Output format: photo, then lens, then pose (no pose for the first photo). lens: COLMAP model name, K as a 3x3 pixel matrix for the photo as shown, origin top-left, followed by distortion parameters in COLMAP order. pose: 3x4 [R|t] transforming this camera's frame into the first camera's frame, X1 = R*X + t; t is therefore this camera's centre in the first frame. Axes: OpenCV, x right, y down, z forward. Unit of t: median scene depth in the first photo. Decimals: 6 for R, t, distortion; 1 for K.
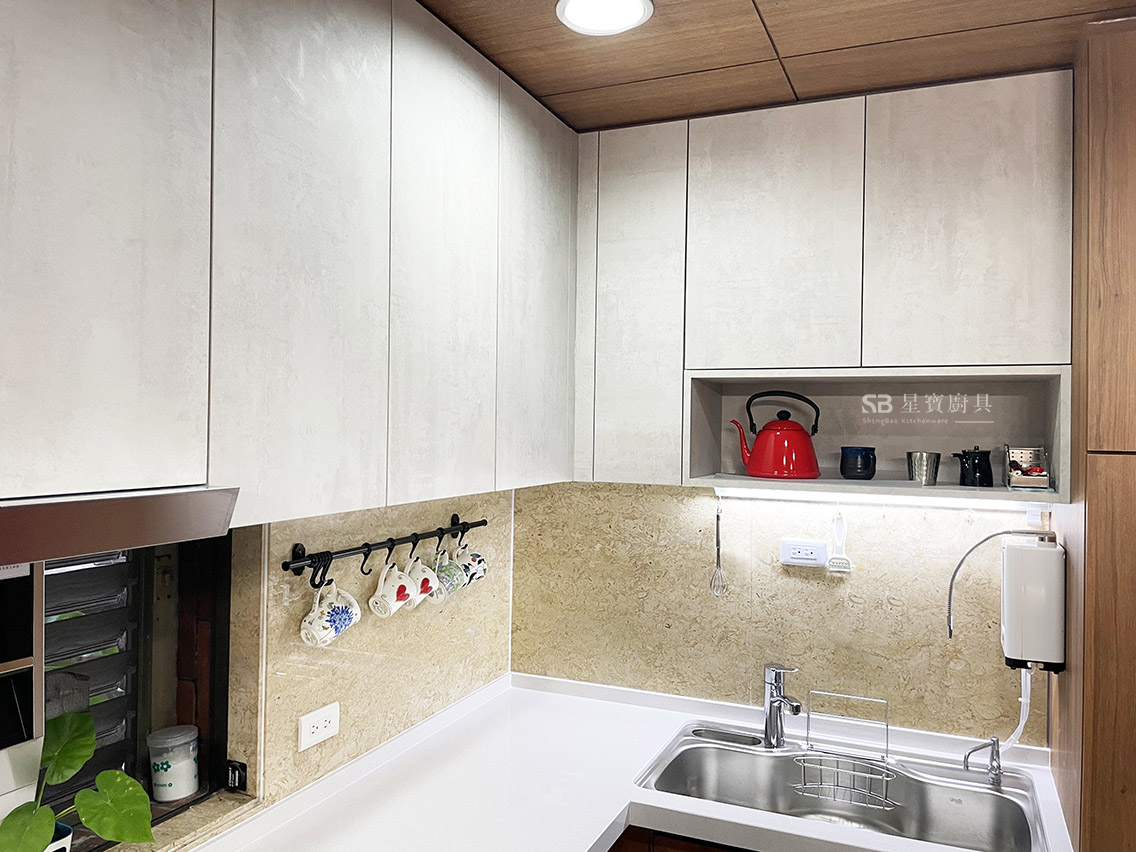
lens RADIAL K [[870.6, 0, 564.4], [0, 870.6, 414.8], [0, 0, 1]] dist [0.093445, -0.130644]
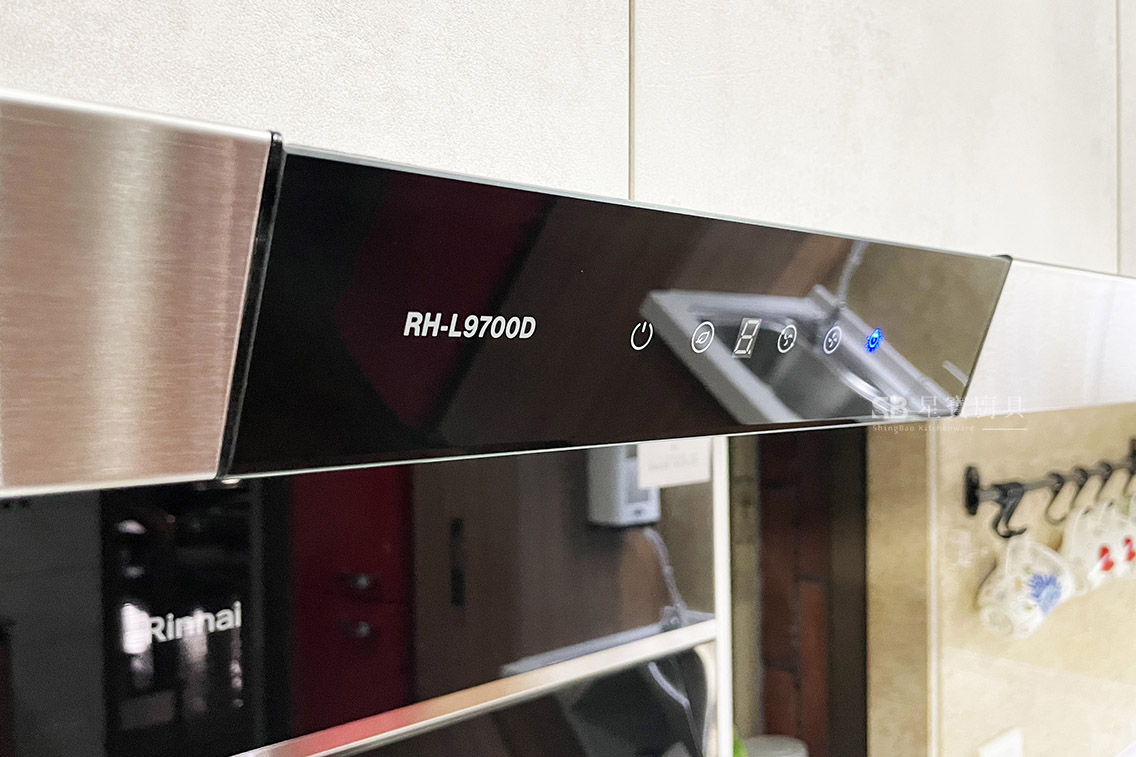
lens RADIAL K [[1050.2, 0, 548.3], [0, 1050.2, 360.2], [0, 0, 1]] dist [0.010922, 0.001471]
pose [[0.929178, -0.012991, -0.369403, -0.249642], [0.016790, 0.999834, 0.007071, 0.053093], [0.369250, -0.012773, 0.929242, 0.181024]]
